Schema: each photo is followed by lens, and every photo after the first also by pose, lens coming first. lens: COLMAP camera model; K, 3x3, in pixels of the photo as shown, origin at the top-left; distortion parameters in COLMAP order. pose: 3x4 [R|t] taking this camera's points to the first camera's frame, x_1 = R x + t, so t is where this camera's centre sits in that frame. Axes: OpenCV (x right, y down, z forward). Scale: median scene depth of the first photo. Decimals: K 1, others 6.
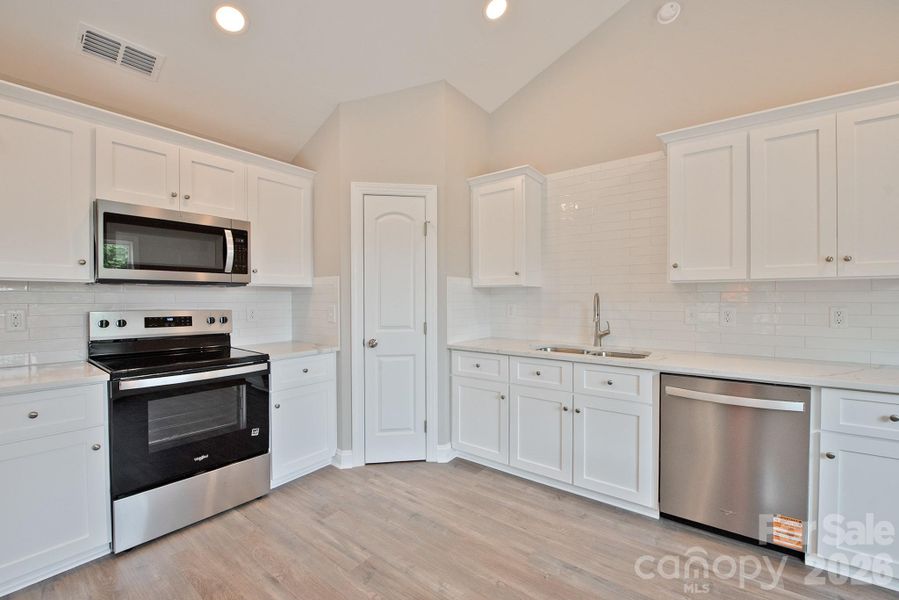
lens RADIAL K [[363.2, 0, 455.9], [0, 363.2, 301.8], [0, 0, 1]] dist [-0.010864, -0.004163]
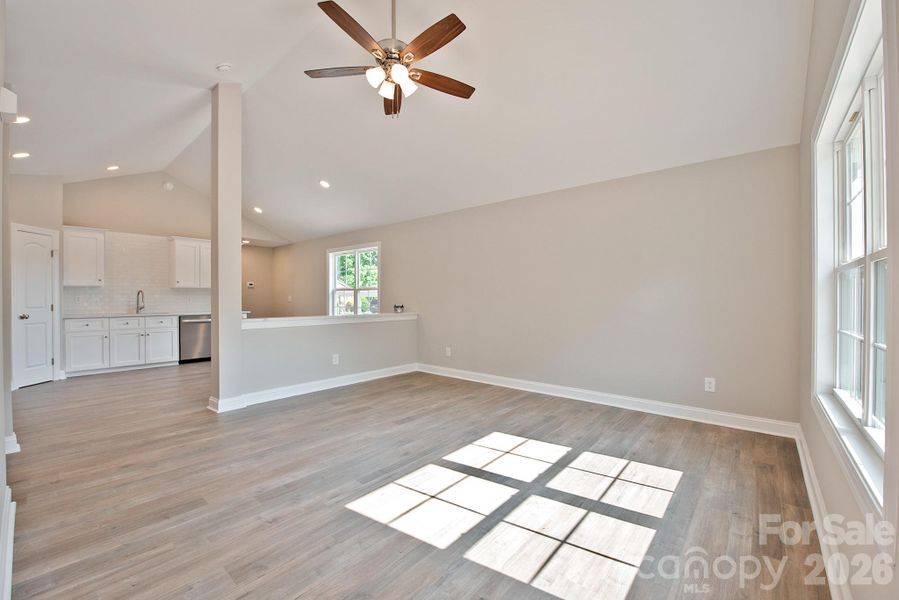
lens RADIAL K [[363.2, 0, 454.9], [0, 363.2, 304.4], [0, 0, 1]] dist [-0.010864, -0.004163]
pose [[0.064557, -0.015166, 0.997799, -2.083020], [0.008752, 0.999855, 0.014631, 0.056357], [-0.997876, 0.007788, 0.064680, -1.378042]]
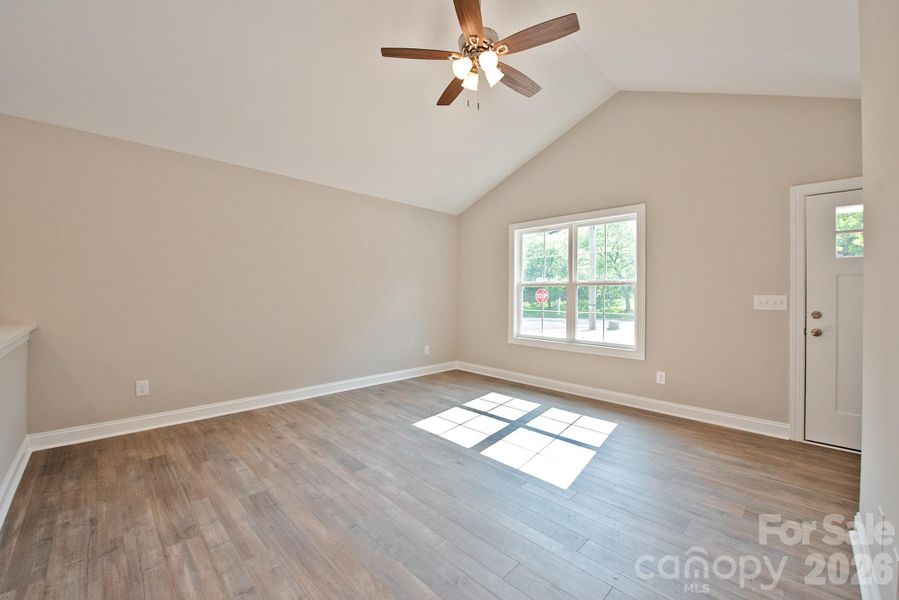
lens RADIAL K [[363.2, 0, 450.3], [0, 363.2, 289.2], [0, 0, 1]] dist [-0.010864, -0.004163]
pose [[-0.986738, -0.005819, 0.162219, -1.084968], [-0.006152, 0.999980, -0.001548, 0.028048], [-0.162207, -0.002525, -0.986754, -0.052816]]
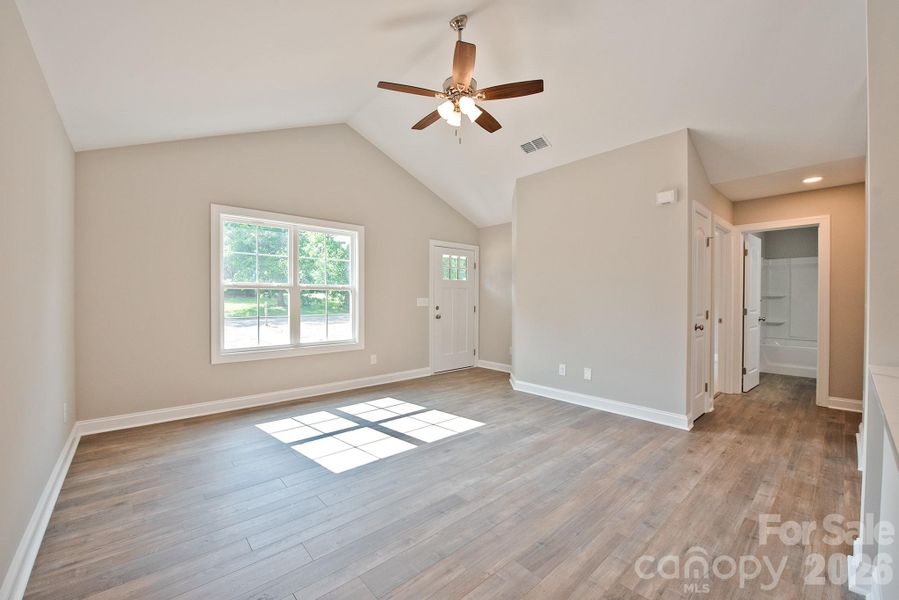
lens RADIAL K [[363.2, 0, 446.2], [0, 363.2, 305.7], [0, 0, 1]] dist [-0.010864, -0.004163]
pose [[-0.218869, 0.024448, -0.975448, 0.256695], [-0.012957, 0.999525, 0.027959, 0.024081], [0.975668, 0.018758, -0.218449, -0.886741]]
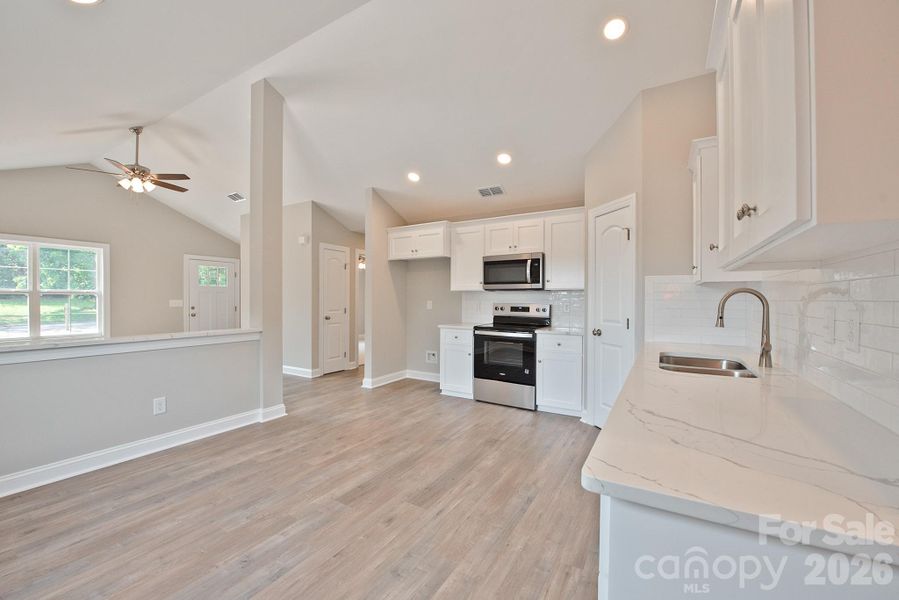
lens RADIAL K [[363.2, 0, 444.5], [0, 363.2, 301.2], [0, 0, 1]] dist [-0.010864, -0.004163]
pose [[0.087556, 0.005854, -0.996142, 1.159532], [-0.012974, 0.999905, 0.004736, 0.007266], [0.996075, 0.012509, 0.087623, 0.410924]]
